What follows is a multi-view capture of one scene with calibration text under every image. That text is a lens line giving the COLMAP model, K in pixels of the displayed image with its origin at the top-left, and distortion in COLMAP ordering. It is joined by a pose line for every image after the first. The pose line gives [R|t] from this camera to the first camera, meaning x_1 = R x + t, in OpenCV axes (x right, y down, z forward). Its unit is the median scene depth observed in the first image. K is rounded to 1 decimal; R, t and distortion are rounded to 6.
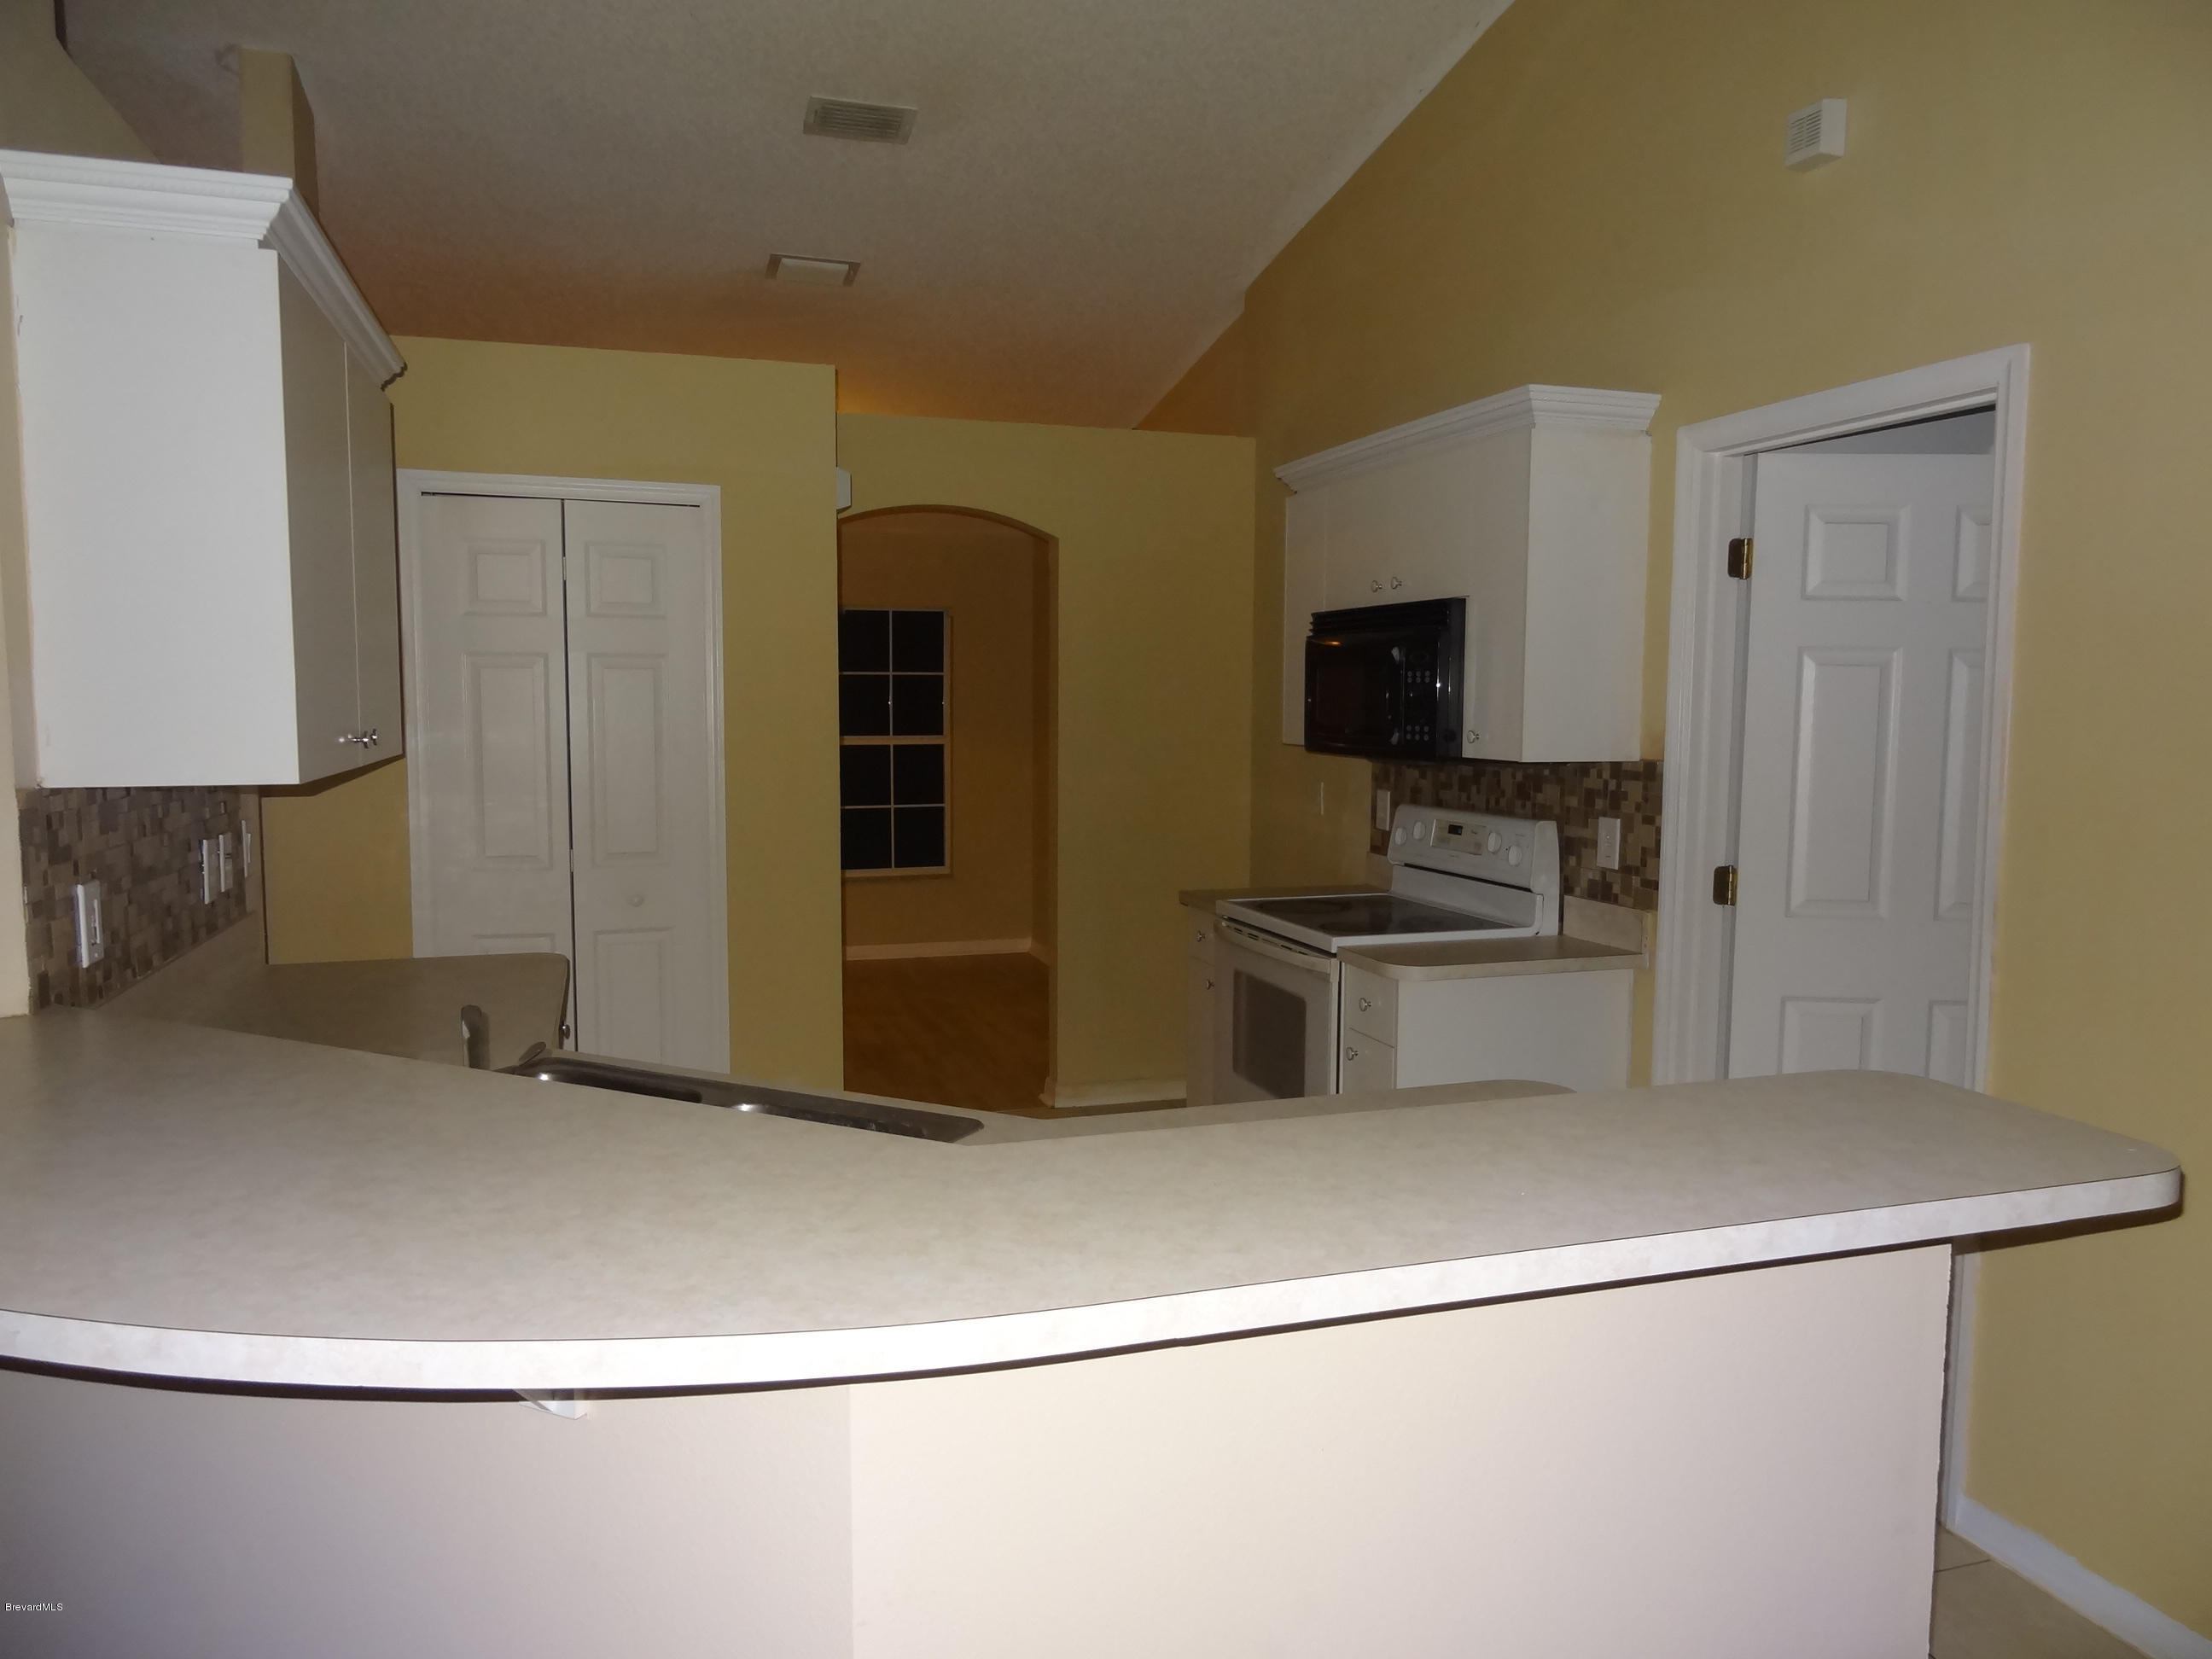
lens RADIAL K [[1523.9, 0, 1106.0], [0, 1523.9, 829.5], [0, 0, 1]] dist [0.005244, 0.003071]
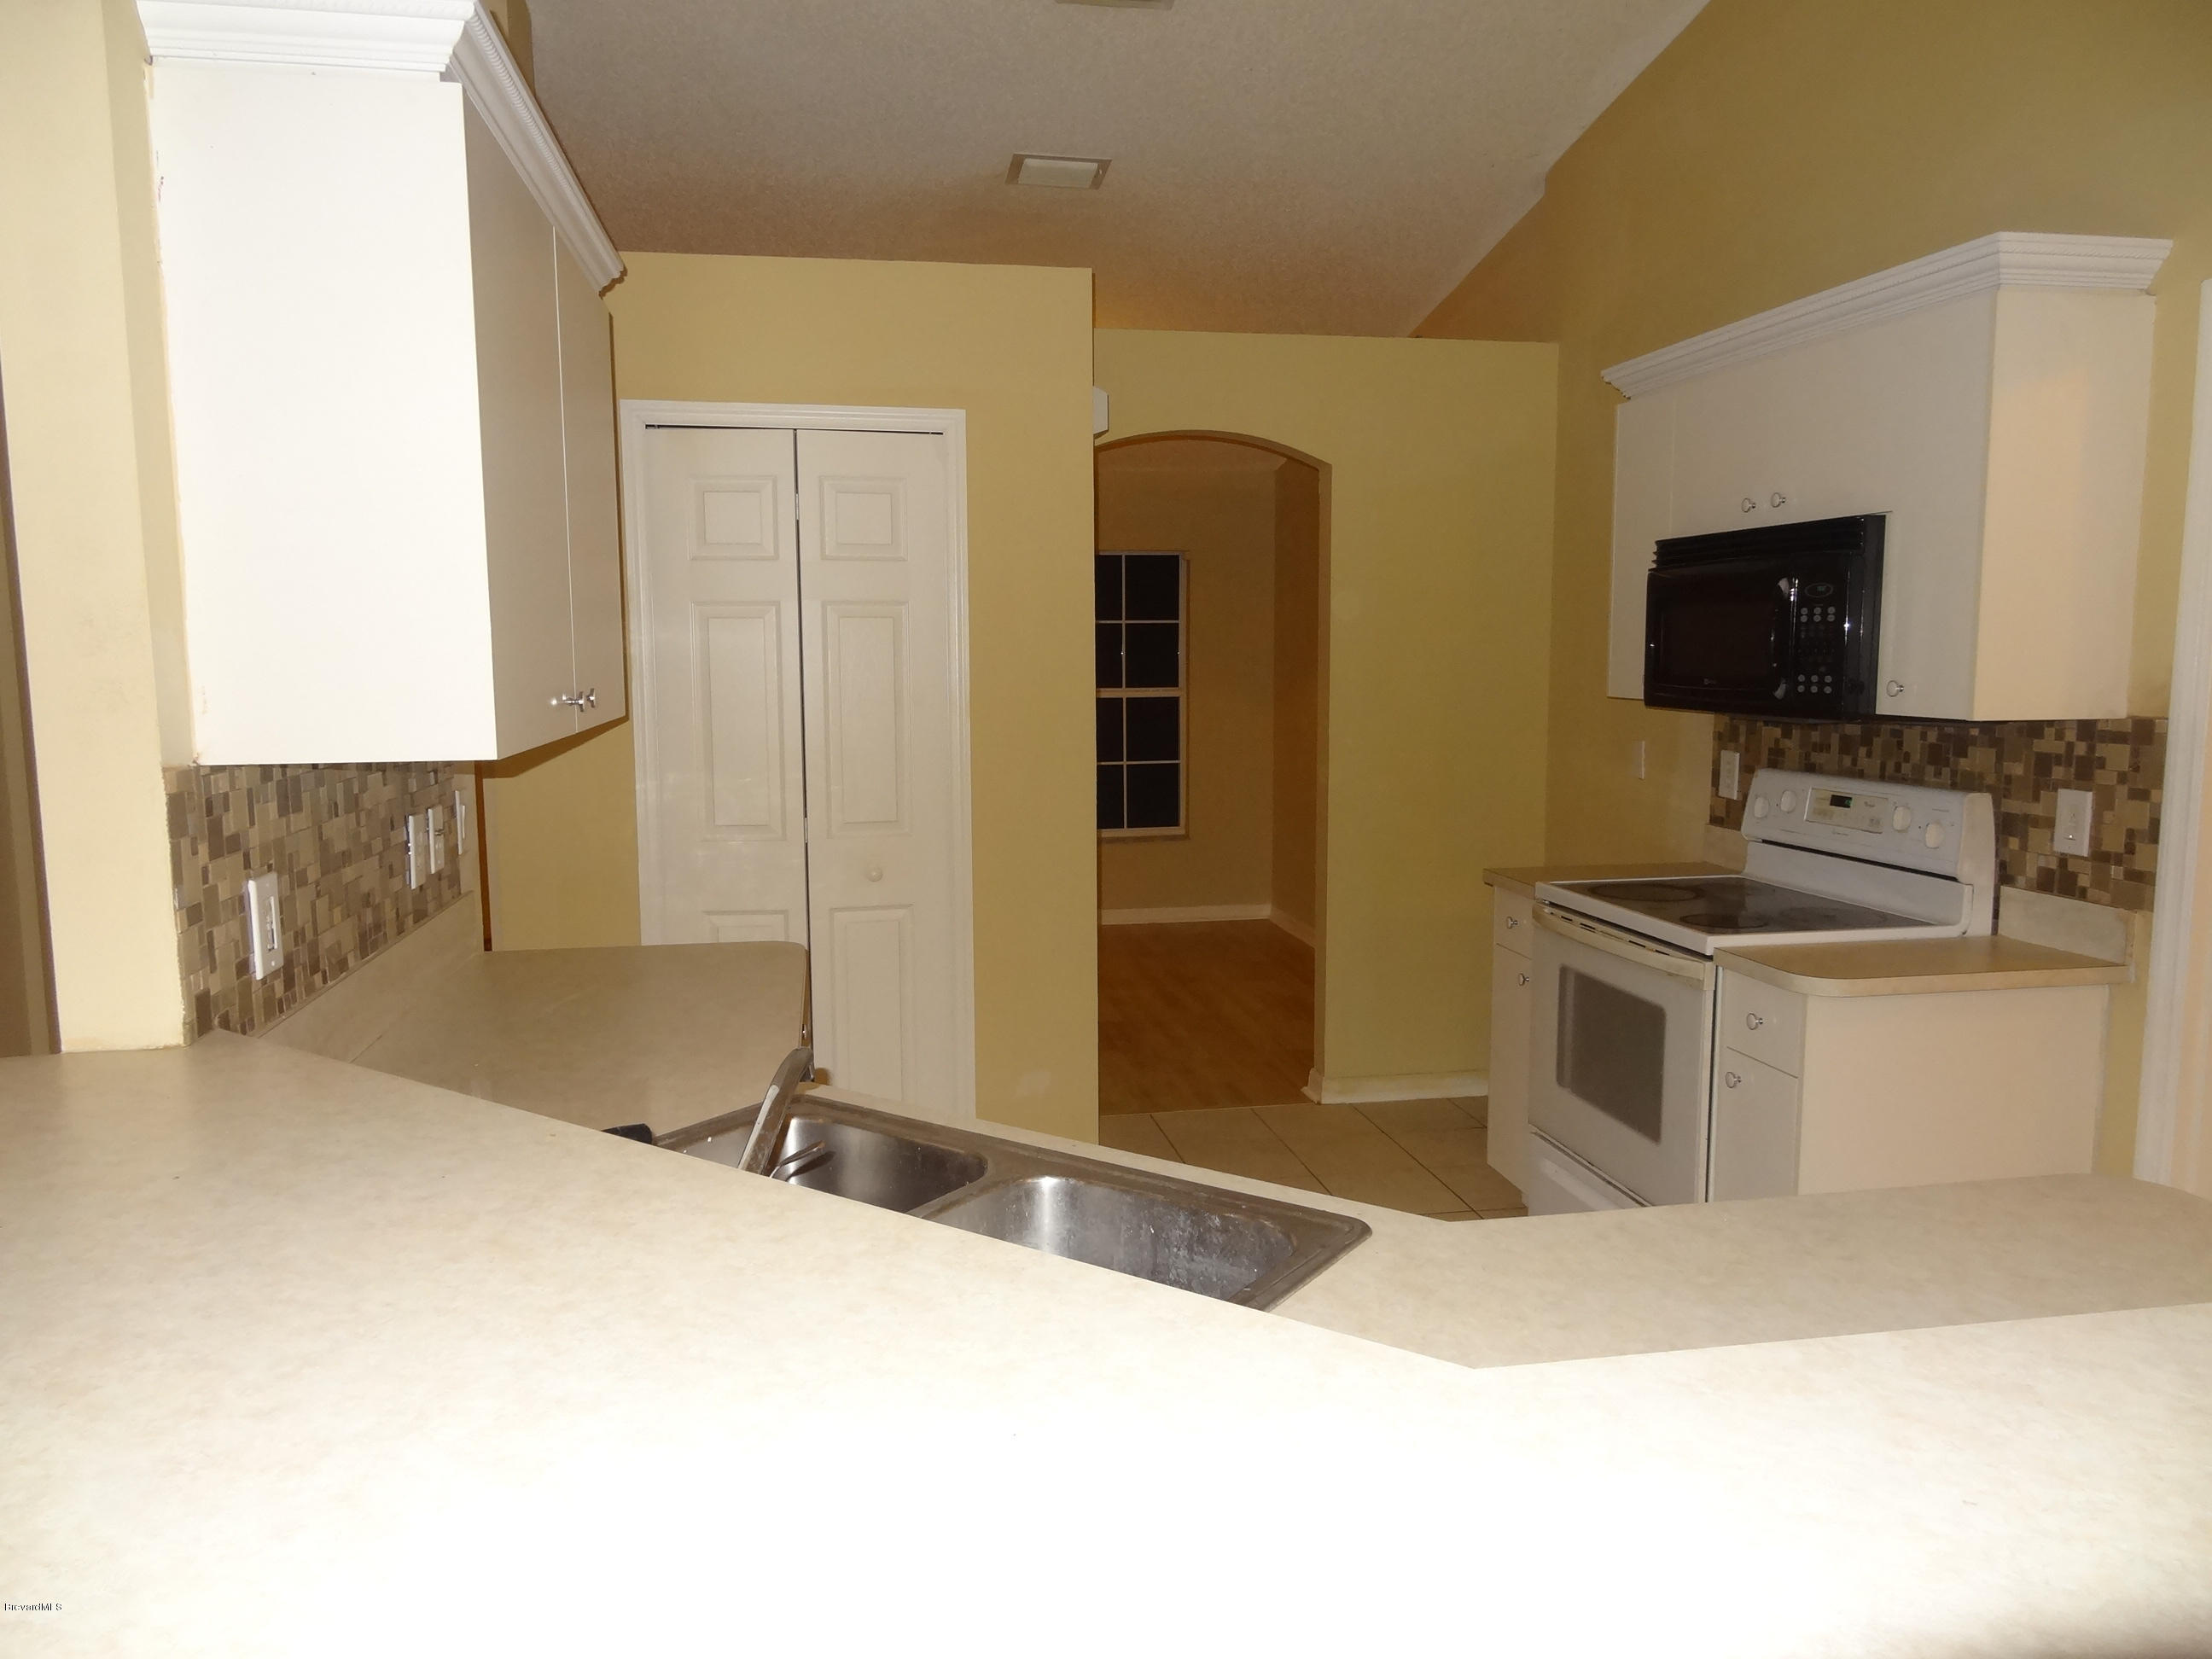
lens RADIAL K [[1550.1, 0, 1106.0], [0, 1550.1, 829.5], [0, 0, 1]] dist [0.021071, -0.000086]
pose [[0.990398, 0.007449, -0.138043, -0.053274], [-0.003177, 0.999510, 0.031140, -0.010785], [0.138207, -0.030402, 0.989937, 0.127046]]
